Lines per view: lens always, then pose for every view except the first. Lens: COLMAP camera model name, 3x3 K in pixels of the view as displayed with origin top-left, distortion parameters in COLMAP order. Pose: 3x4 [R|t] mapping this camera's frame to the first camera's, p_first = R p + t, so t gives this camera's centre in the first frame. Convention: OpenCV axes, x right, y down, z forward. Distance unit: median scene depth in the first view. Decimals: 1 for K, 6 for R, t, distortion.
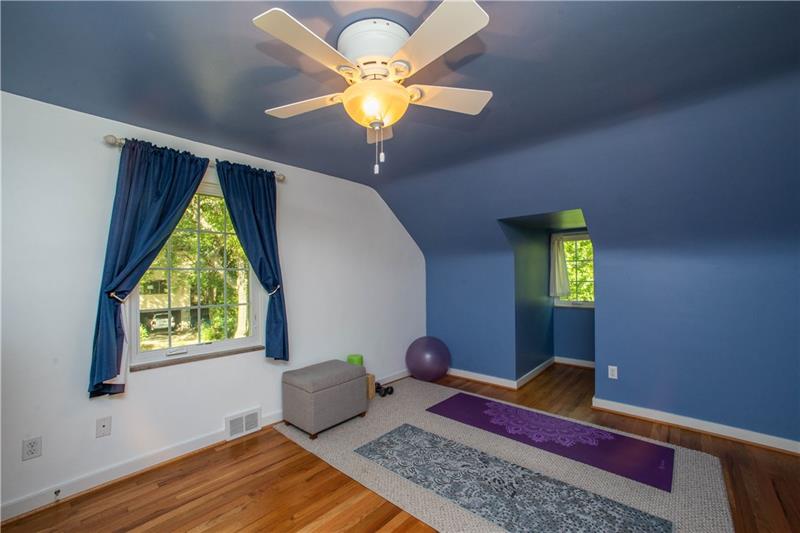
lens RADIAL K [[325.3, 0, 398.1], [0, 325.3, 265.0], [0, 0, 1]] dist [-0.041149, 0.000379]
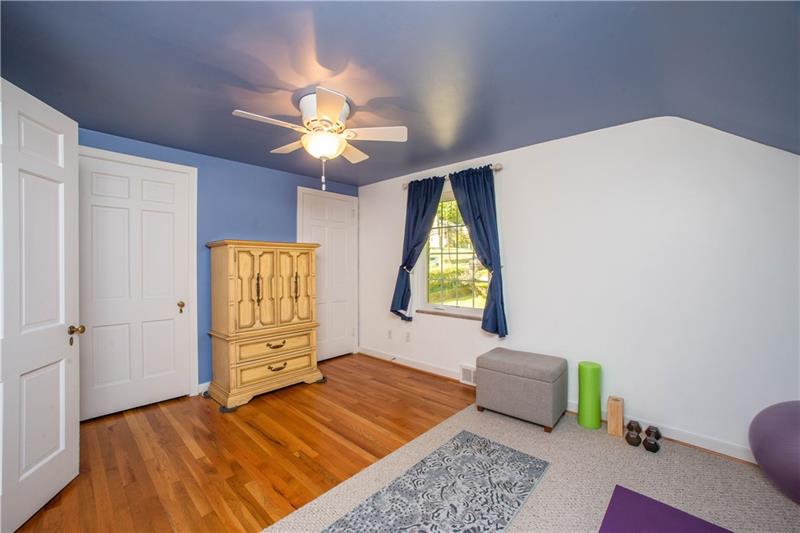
lens RADIAL K [[325.3, 0, 398.1], [0, 325.3, 265.0], [0, 0, 1]] dist [-0.041149, 0.000379]
pose [[-0.004067, 0.026080, -0.999652, 0.840072], [0.028068, 0.999269, 0.025955, 0.019096], [0.999598, -0.027953, -0.004796, 0.778299]]
